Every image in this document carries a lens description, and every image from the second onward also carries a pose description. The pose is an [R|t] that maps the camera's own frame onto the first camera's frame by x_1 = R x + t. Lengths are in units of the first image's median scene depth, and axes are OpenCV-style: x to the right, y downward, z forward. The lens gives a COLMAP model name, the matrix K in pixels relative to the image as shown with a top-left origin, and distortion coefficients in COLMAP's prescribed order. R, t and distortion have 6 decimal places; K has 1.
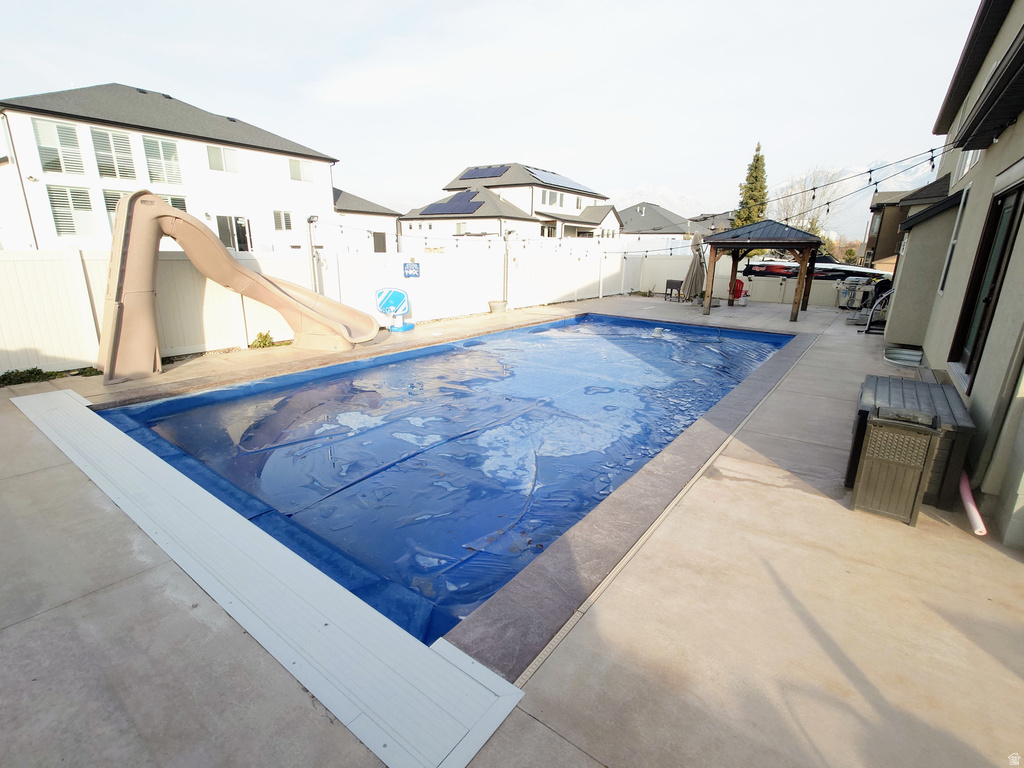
lens RADIAL K [[488.2, 0, 523.4], [0, 488.2, 384.1], [0, 0, 1]] dist [0.003059, -0.000435]
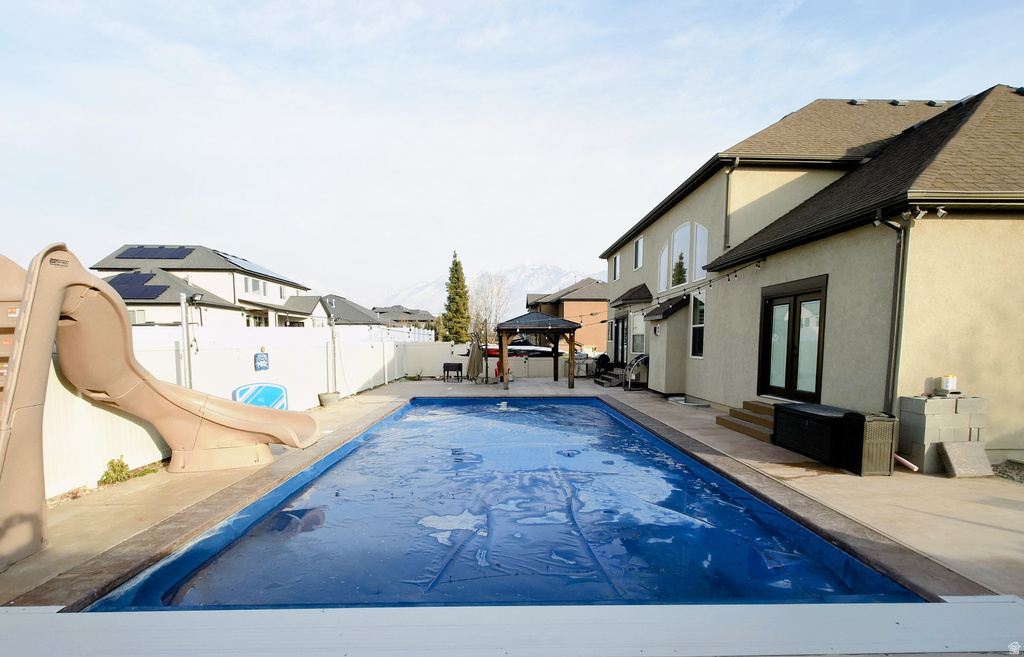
lens RADIAL K [[482.4, 0, 521.4], [0, 482.4, 388.6], [0, 0, 1]] dist [0.005962, -0.000016]
pose [[0.785976, -0.081361, 0.612881, -0.141833], [0.182986, 0.977503, -0.104902, -0.008446], [-0.590558, 0.194599, 0.783181, 0.040200]]
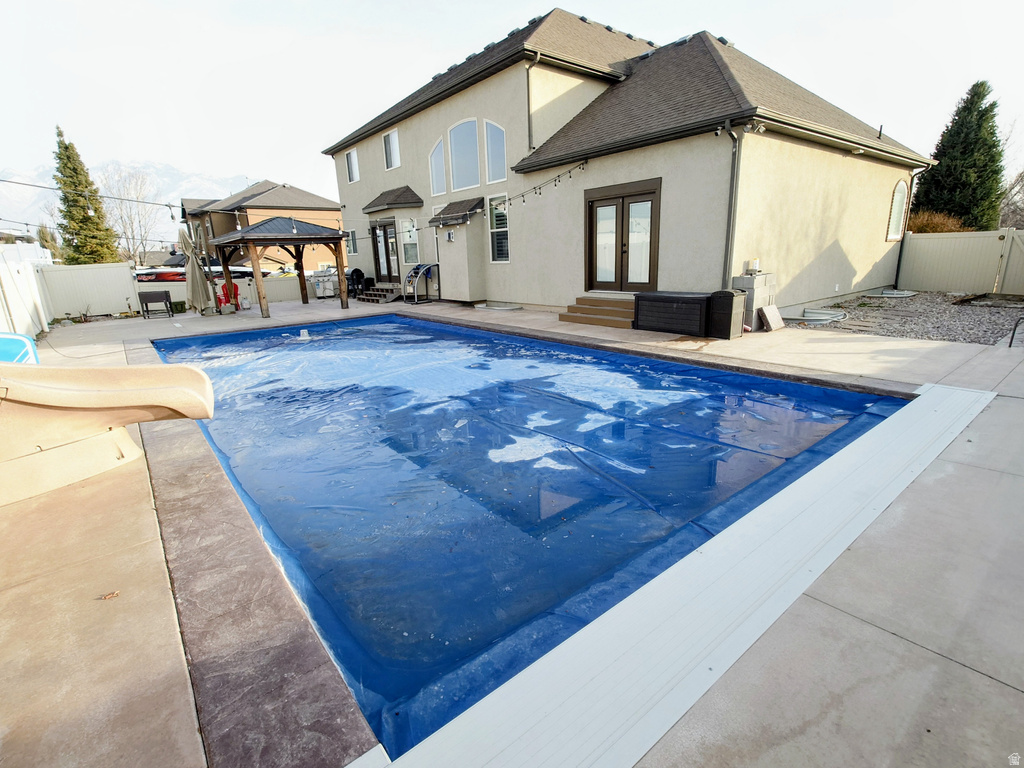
lens RADIAL K [[488.2, 0, 517.1], [0, 488.2, 388.2], [0, 0, 1]] dist [0.003059, -0.000435]
pose [[0.253877, -0.289557, 0.922878, -0.189378], [0.302302, 0.930094, 0.208660, -0.032420], [-0.918782, 0.226014, 0.323663, 0.142248]]
